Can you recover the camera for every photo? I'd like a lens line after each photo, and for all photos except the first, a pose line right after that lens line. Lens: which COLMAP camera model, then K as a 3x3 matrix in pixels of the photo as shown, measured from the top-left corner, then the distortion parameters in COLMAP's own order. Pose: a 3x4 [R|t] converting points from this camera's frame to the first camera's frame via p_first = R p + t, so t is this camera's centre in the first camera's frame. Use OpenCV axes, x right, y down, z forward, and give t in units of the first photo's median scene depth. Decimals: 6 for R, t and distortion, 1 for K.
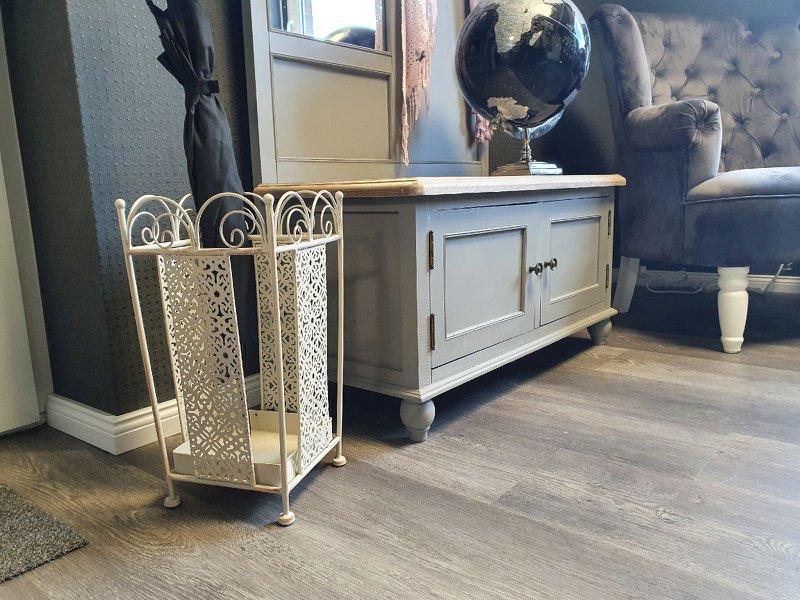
lens RADIAL K [[651.5, 0, 396.6], [0, 651.5, 301.5], [0, 0, 1]] dist [-0.009111, 0.001487]
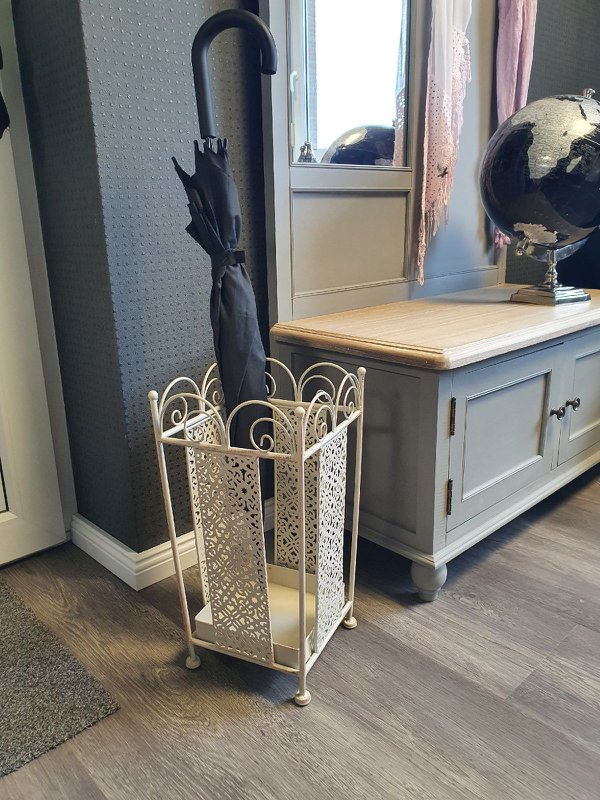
lens RADIAL K [[651.5, 0, 299.4], [0, 651.5, 400.0], [0, 0, 1]] dist [-0.009111, 0.001487]
pose [[0.990643, 0.043729, -0.129287, -0.049856], [-0.032467, 0.995594, 0.087966, -0.186201], [0.132564, -0.082946, 0.987698, 0.015629]]
